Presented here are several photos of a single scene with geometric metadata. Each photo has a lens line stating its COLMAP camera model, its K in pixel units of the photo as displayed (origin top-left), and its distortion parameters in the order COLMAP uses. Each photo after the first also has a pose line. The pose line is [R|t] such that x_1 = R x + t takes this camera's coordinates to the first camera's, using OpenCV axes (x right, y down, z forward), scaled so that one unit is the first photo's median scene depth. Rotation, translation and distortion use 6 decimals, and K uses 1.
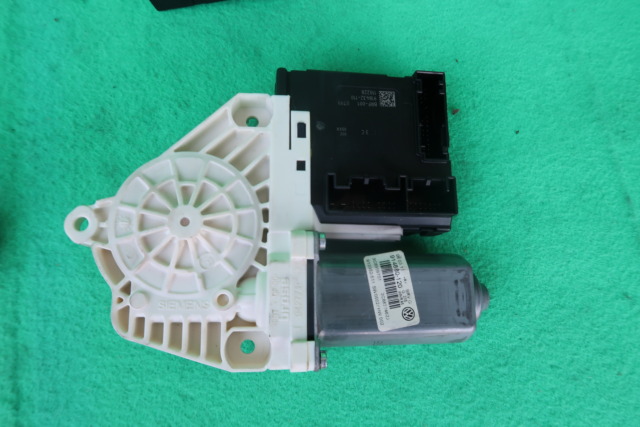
lens RADIAL K [[432.0, 0, 317.8], [0, 432.0, 215.8], [0, 0, 1]] dist [-0.035875, 0.011938]
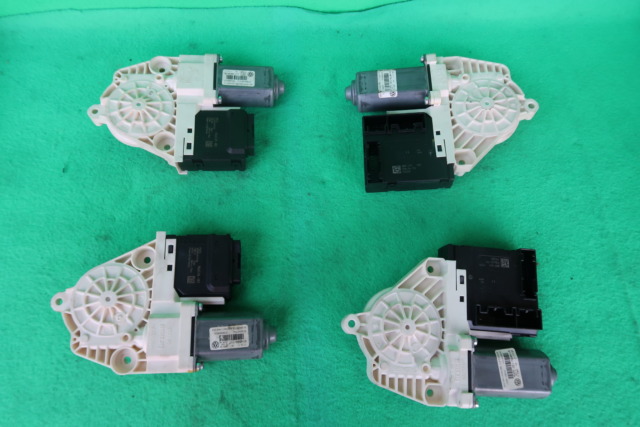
lens RADIAL K [[432.0, 0, 317.4], [0, 432.0, 219.3], [0, 0, 1]] dist [-0.035875, 0.011938]
pose [[0.997100, 0.066114, -0.037684, -0.567154], [-0.068874, 0.994619, -0.077386, -0.248505], [0.032365, 0.079757, 0.996289, -0.860795]]
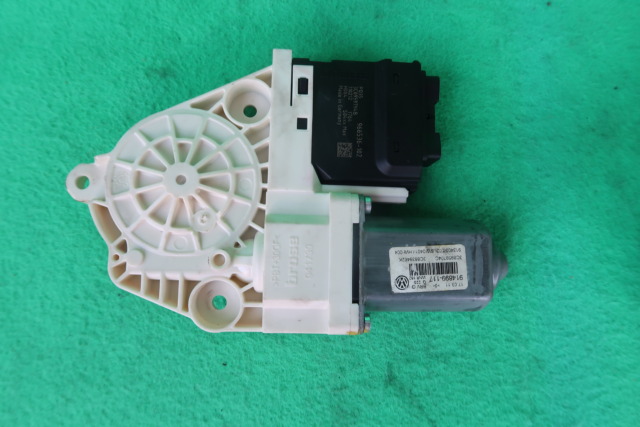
lens RADIAL K [[432.0, 0, 316.4], [0, 432.0, 212.6], [0, 0, 1]] dist [-0.035875, 0.011938]
pose [[0.990293, 0.119394, -0.071167, -1.109748], [-0.112560, 0.989250, 0.093351, -0.053939], [0.081548, -0.084434, 0.993087, 0.016925]]
